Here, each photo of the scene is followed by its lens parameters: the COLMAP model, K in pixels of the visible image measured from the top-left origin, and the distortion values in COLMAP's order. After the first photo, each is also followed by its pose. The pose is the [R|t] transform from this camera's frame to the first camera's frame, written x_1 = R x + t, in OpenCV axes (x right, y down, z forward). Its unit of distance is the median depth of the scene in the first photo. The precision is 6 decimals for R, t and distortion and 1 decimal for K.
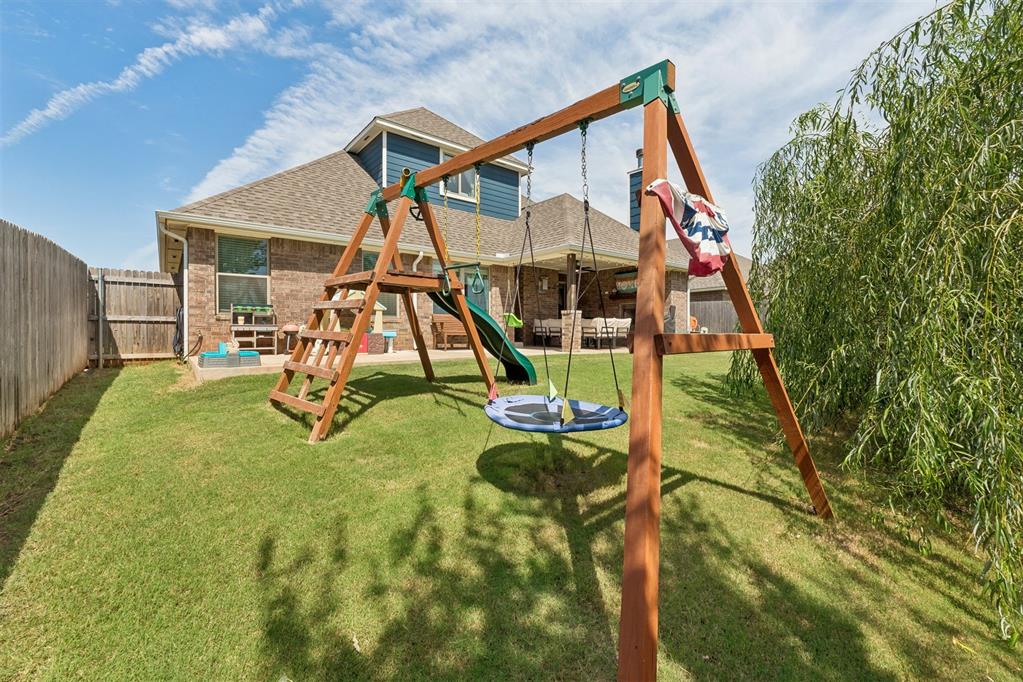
lens RADIAL K [[423.1, 0, 510.1], [0, 423.1, 345.6], [0, 0, 1]] dist [-0.003141, -0.000349]
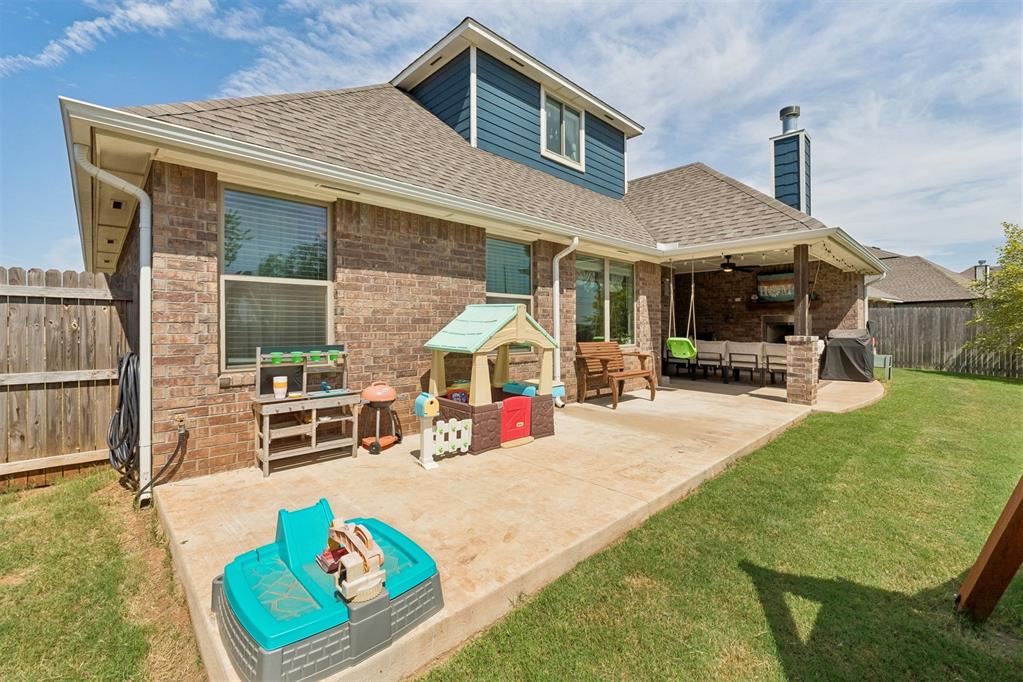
lens RADIAL K [[429.6, 0, 514.4], [0, 429.6, 336.4], [0, 0, 1]] dist [-0.003263, -0.000509]
pose [[0.995999, -0.006511, 0.089130, -0.412662], [0.007652, 0.999893, -0.012471, -0.096879], [-0.089039, 0.013103, 0.995942, 0.511268]]
